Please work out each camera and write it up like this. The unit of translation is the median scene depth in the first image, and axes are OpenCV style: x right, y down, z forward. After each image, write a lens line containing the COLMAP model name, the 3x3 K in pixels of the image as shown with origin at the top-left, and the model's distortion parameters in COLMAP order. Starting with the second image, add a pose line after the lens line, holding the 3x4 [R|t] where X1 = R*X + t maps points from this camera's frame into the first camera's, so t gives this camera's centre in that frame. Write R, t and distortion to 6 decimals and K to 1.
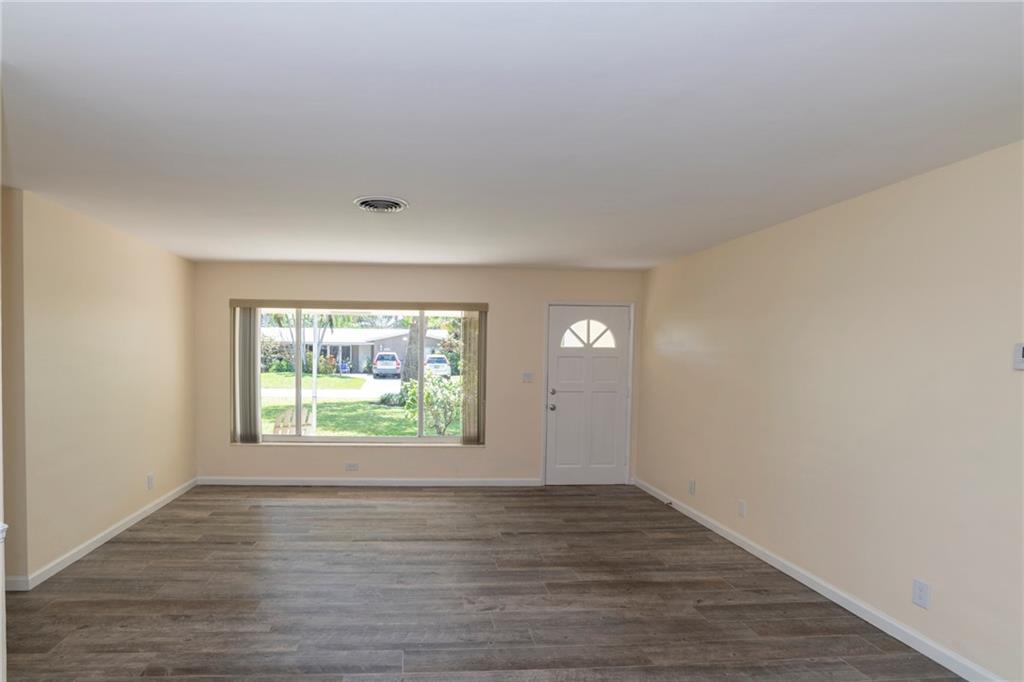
lens RADIAL K [[547.9, 0, 444.0], [0, 547.9, 387.9], [0, 0, 1]] dist [-0.046298, 0.015042]
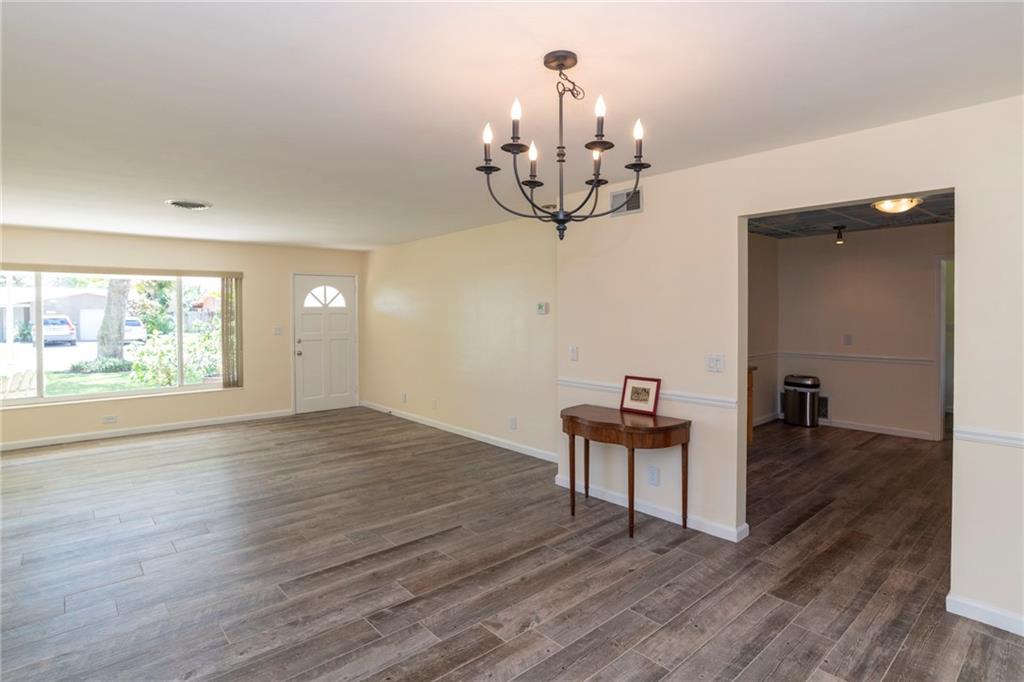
lens RADIAL K [[532.5, 0, 508.2], [0, 532.5, 319.3], [0, 0, 1]] dist [-0.022763, 0.005214]
pose [[0.801334, -0.025524, 0.597673, -0.196213], [0.054927, 0.998008, -0.031024, 0.027661], [-0.595690, 0.057689, 0.801140, -0.384575]]
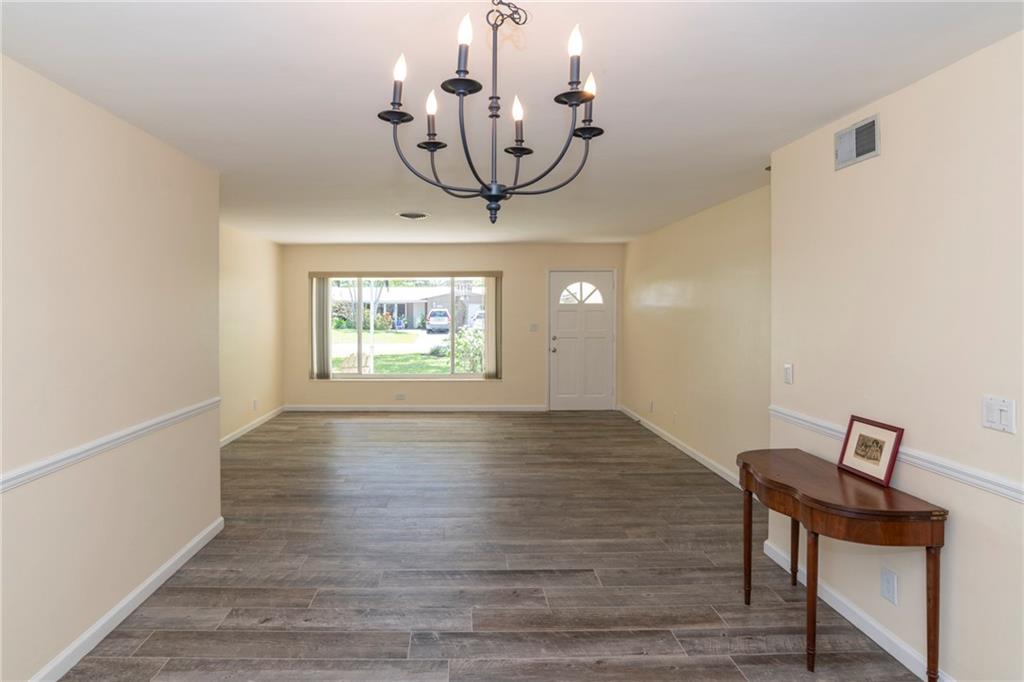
lens RADIAL K [[547.9, 0, 460.8], [0, 547.9, 313.1], [0, 0, 1]] dist [-0.046298, 0.015042]
pose [[0.997356, -0.014310, -0.071248, 0.092439], [0.010286, 0.998348, -0.056530, 0.024129], [0.071939, 0.055647, 0.995856, -0.390240]]
